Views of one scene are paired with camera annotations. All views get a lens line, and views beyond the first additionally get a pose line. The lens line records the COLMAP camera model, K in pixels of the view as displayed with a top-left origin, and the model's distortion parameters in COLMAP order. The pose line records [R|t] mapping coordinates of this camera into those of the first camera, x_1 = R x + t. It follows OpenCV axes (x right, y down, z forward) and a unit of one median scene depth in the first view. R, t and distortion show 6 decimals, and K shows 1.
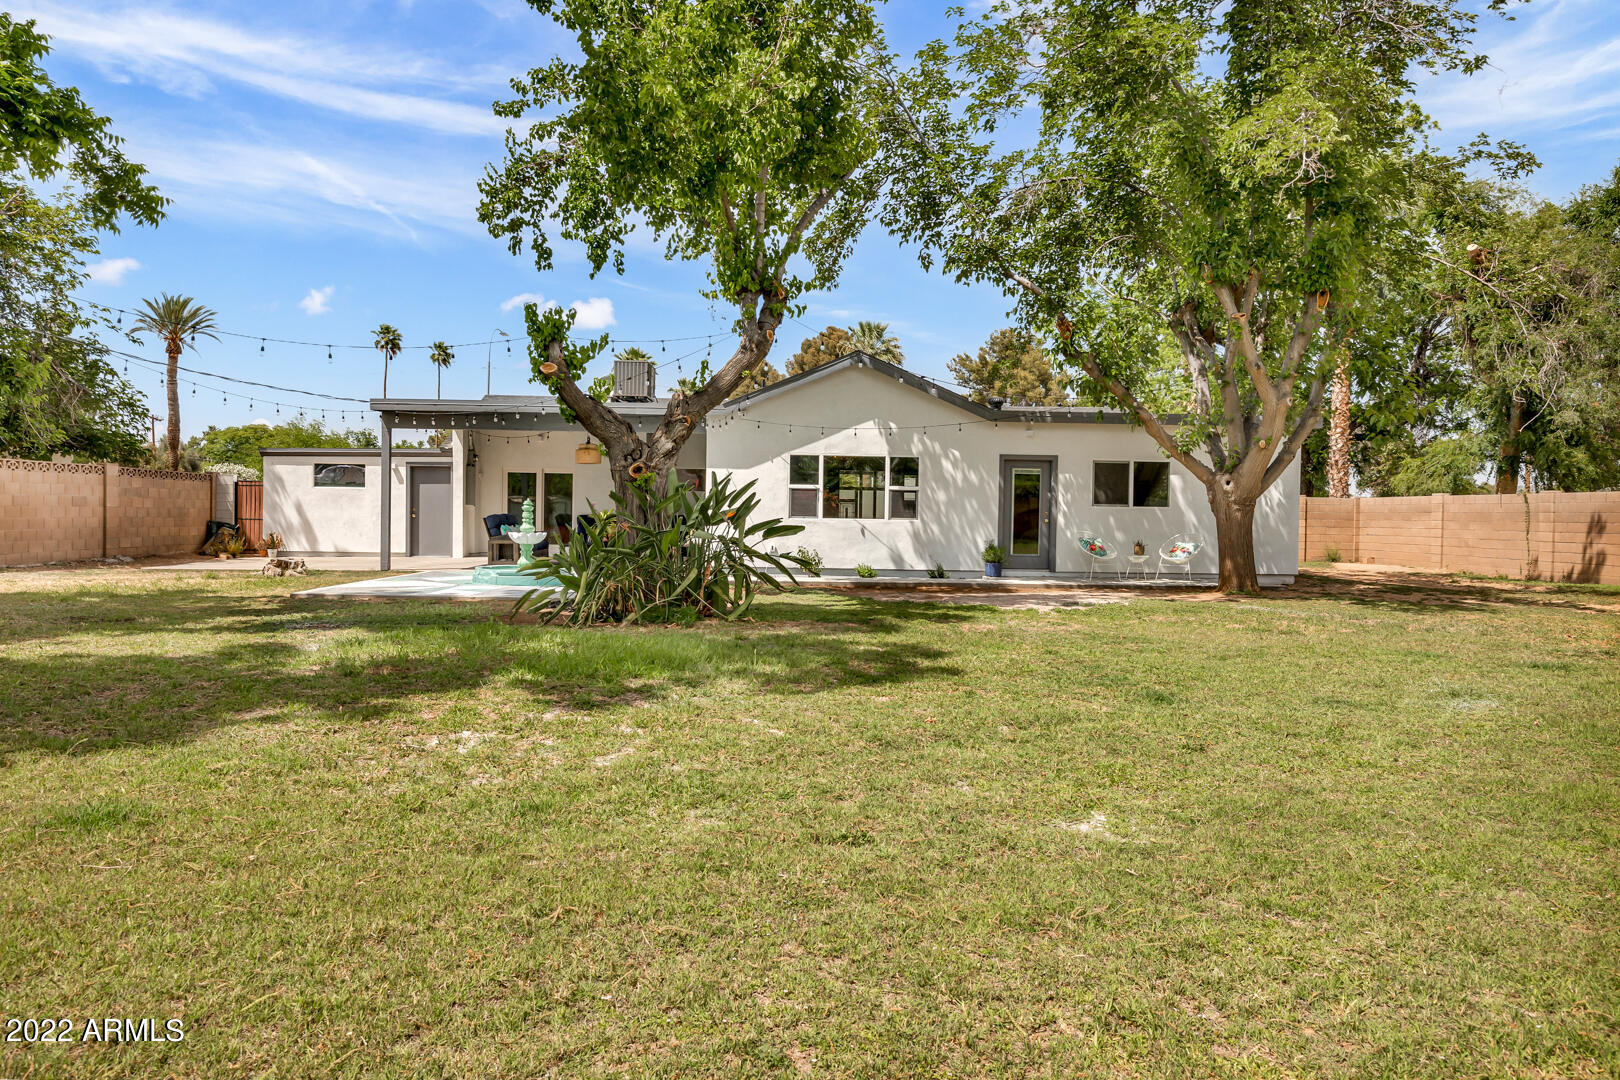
lens RADIAL K [[1045.2, 0, 808.3], [0, 1045.2, 535.6], [0, 0, 1]] dist [-0.001063, 0.000492]
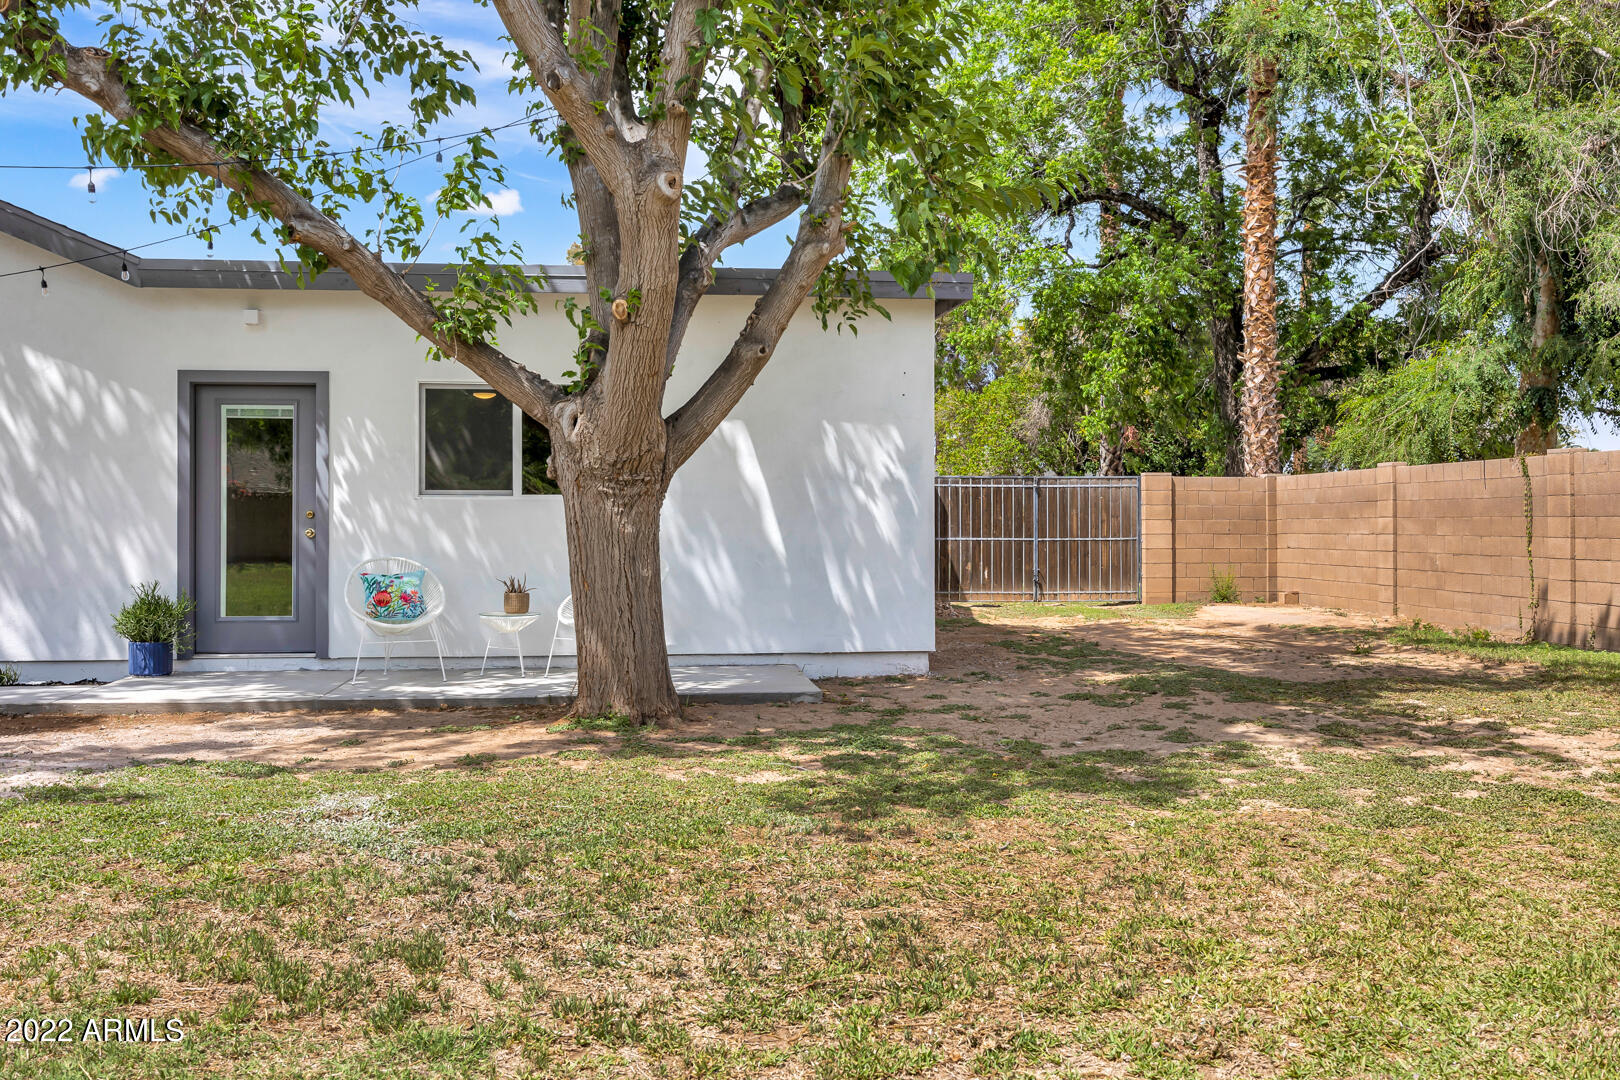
lens RADIAL K [[1540.5, 0, 812.1], [0, 1540.5, 538.9], [0, 0, 1]] dist [-0.022240, 0.000000]
pose [[0.998001, -0.018371, 0.060477, 0.389518], [0.019117, 0.999748, -0.011777, -0.001000], [-0.060246, 0.012910, 0.998100, 0.395780]]
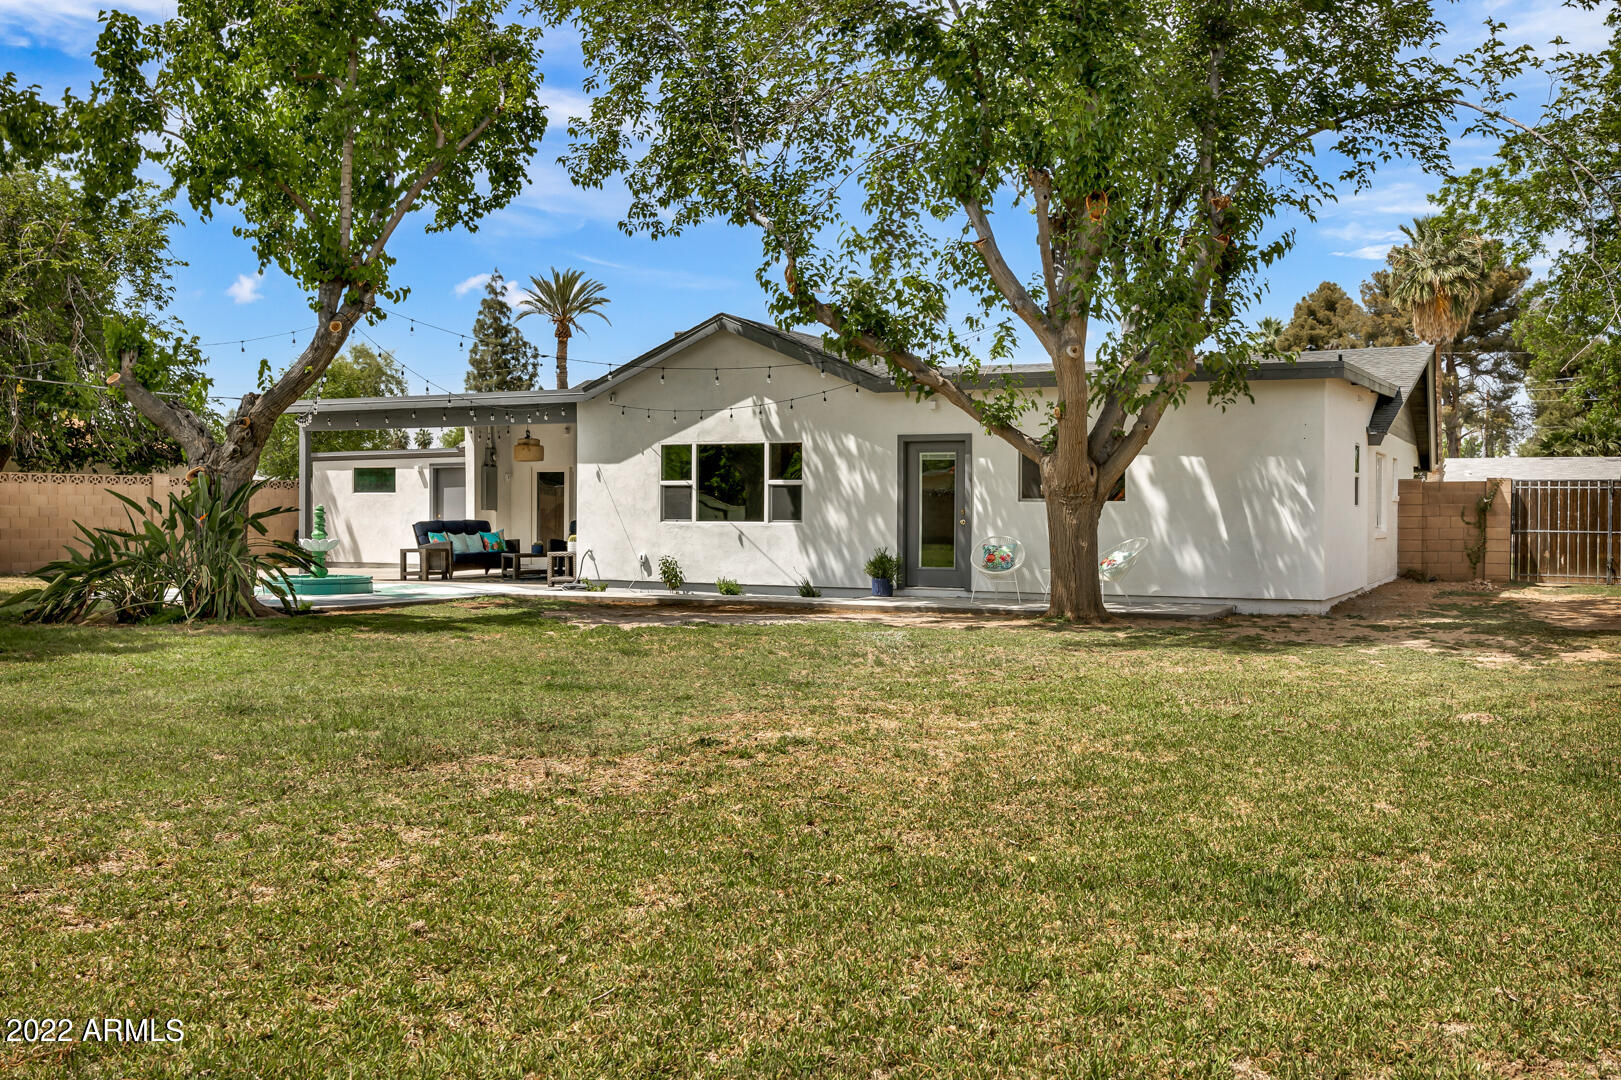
lens RADIAL K [[1541.4, 0, 805.7], [0, 1541.4, 539.3], [0, 0, 1]] dist [-0.022240, 0.000000]
pose [[0.868148, -0.003168, -0.496296, 0.676732], [-0.001190, 0.999963, -0.008465, 0.007371], [0.496304, 0.007939, 0.868112, 0.000437]]
